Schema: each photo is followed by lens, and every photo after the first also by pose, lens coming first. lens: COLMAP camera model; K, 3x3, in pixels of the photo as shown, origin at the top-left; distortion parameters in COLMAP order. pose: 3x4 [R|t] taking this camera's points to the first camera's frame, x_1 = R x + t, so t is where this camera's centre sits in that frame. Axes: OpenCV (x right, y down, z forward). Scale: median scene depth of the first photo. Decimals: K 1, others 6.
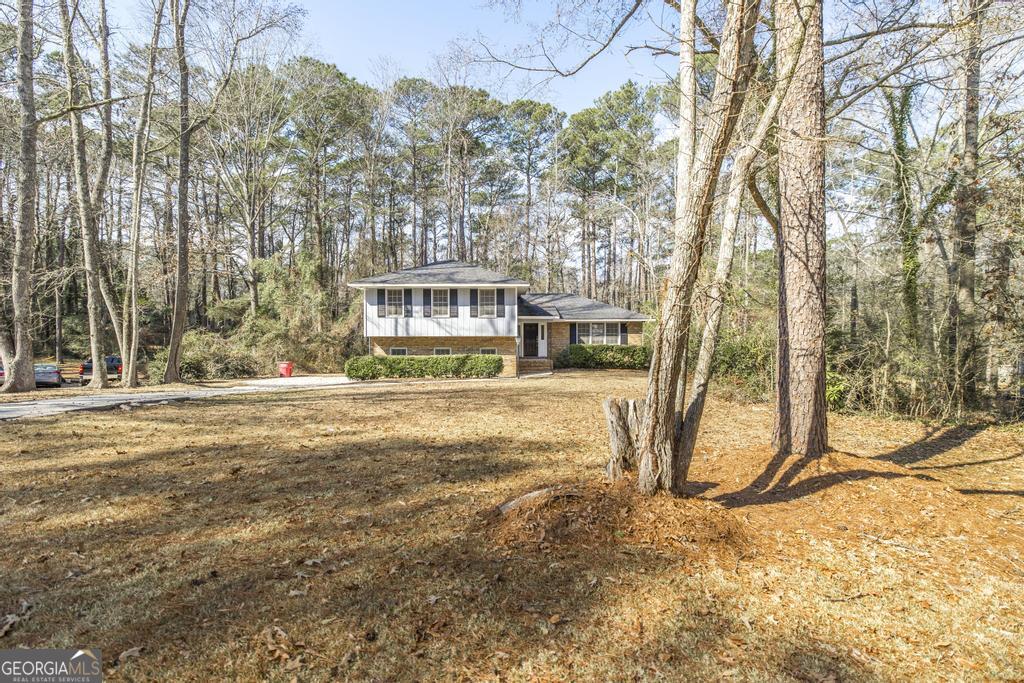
lens RADIAL K [[472.9, 0, 512.0], [0, 472.9, 341.5], [0, 0, 1]] dist [0.000030, -0.000002]
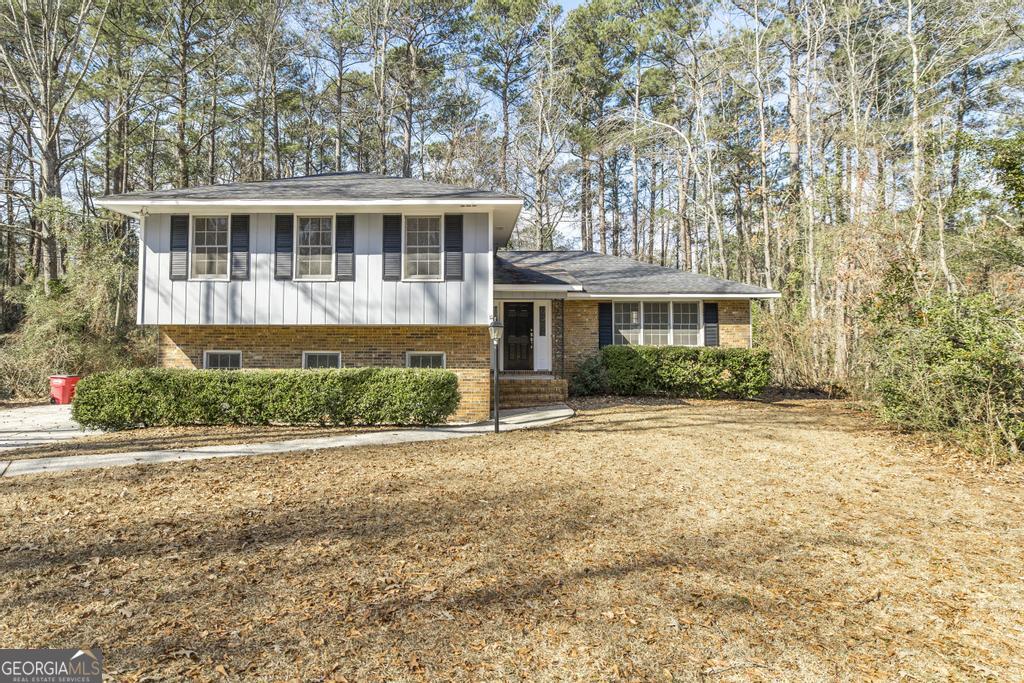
lens RADIAL K [[535.0, 0, 512.0], [0, 535.0, 341.5], [0, 0, 1]] dist [-0.001032, -0.000050]
pose [[0.998157, 0.005990, 0.060396, -0.000378], [-0.005612, 0.999964, -0.006432, 0.006369], [-0.060432, 0.006081, 0.998154, 0.494200]]
